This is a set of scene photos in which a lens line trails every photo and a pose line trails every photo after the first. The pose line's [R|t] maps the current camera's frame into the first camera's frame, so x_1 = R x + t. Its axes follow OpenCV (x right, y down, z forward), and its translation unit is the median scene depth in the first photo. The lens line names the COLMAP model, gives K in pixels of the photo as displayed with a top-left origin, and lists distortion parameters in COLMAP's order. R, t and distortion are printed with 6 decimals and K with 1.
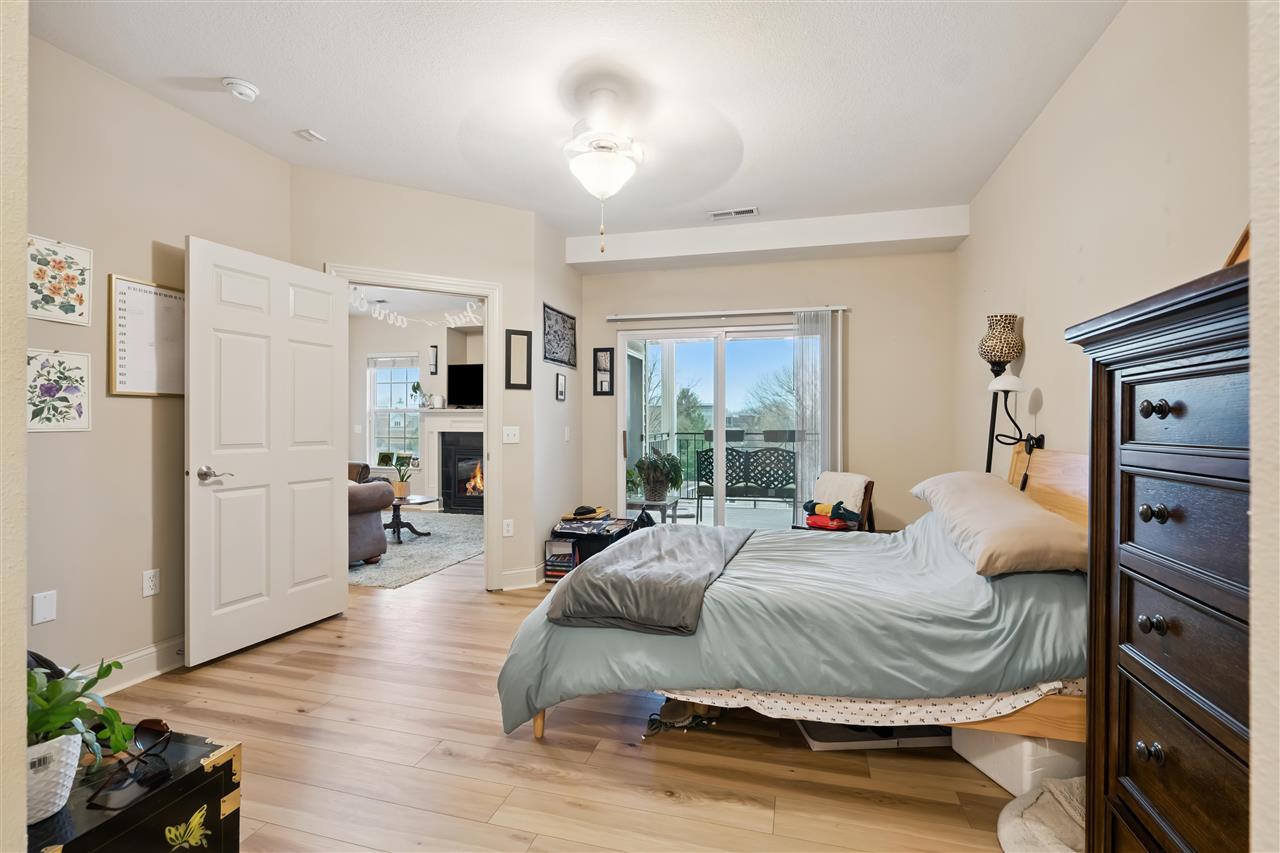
lens RADIAL K [[595.8, 0, 641.9], [0, 595.8, 423.5], [0, 0, 1]] dist [-0.010610, 0.000633]
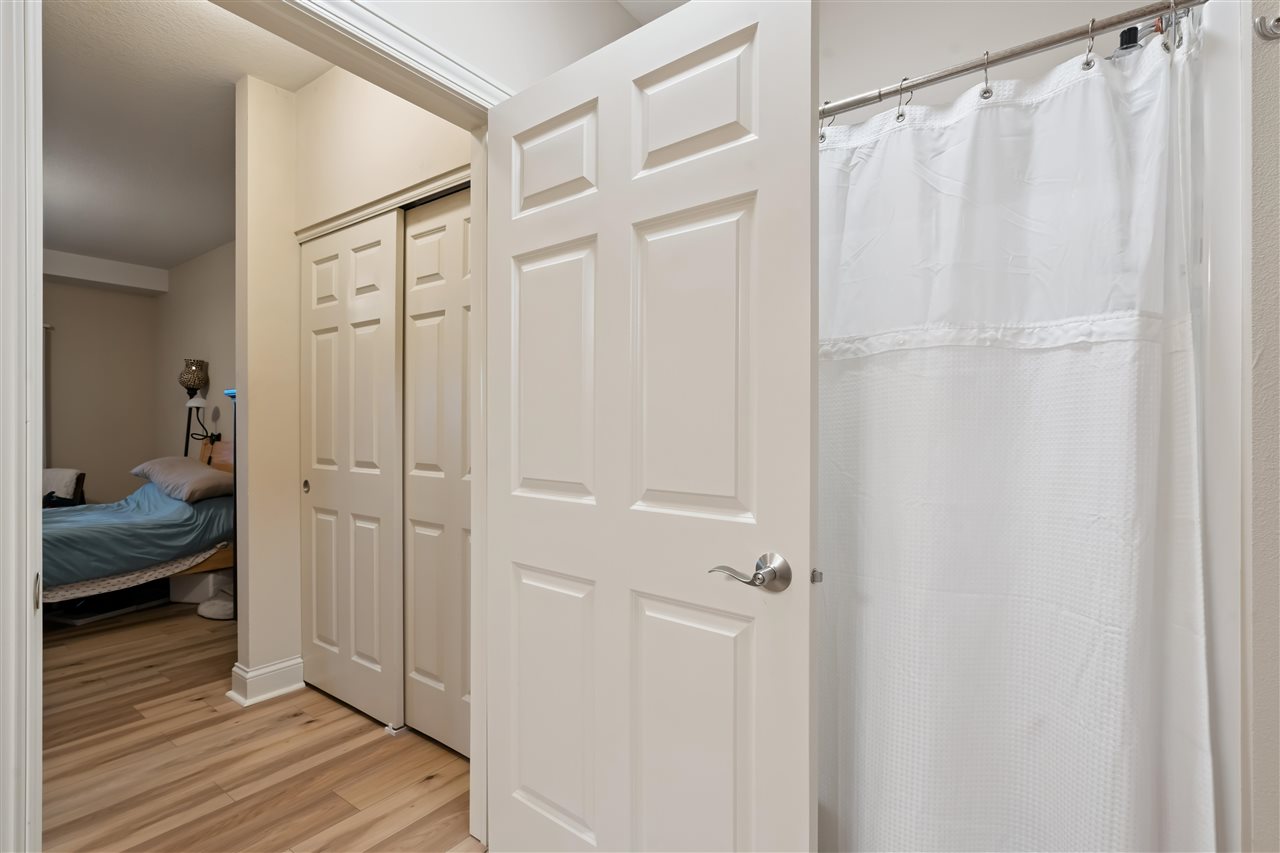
lens RADIAL K [[595.8, 0, 643.7], [0, 595.8, 422.8], [0, 0, 1]] dist [-0.010610, 0.000633]
pose [[0.358286, 0.000146, 0.933612, -0.512899], [0.003777, 0.999992, -0.001605, -0.003784], [-0.933604, 0.004101, 0.358282, -0.800893]]
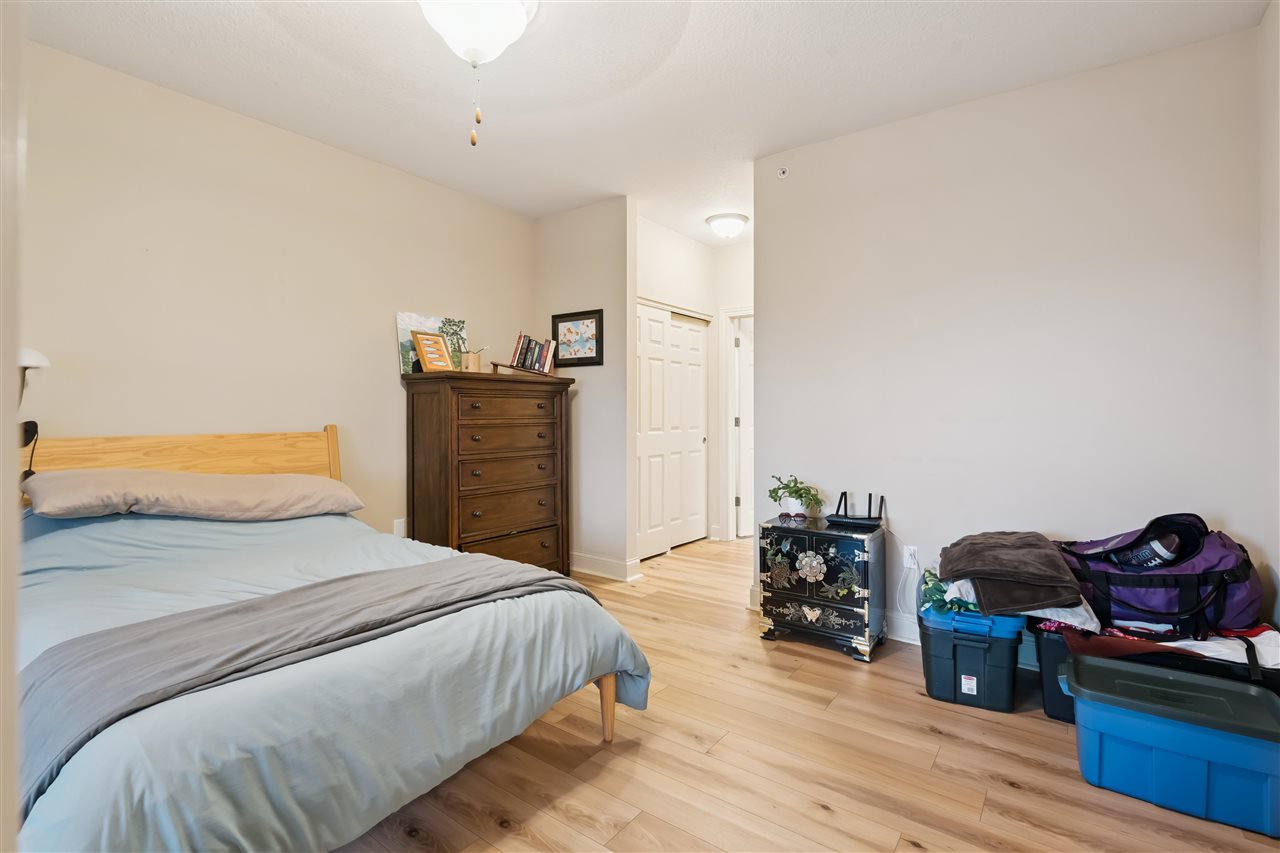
lens RADIAL K [[595.8, 0, 631.8], [0, 595.8, 426.7], [0, 0, 1]] dist [-0.010610, 0.000633]
pose [[-0.935072, -0.017434, 0.354030, -0.410810], [-0.008188, 0.999586, 0.027596, -0.001378], [-0.354364, 0.022905, -0.934827, 1.254007]]
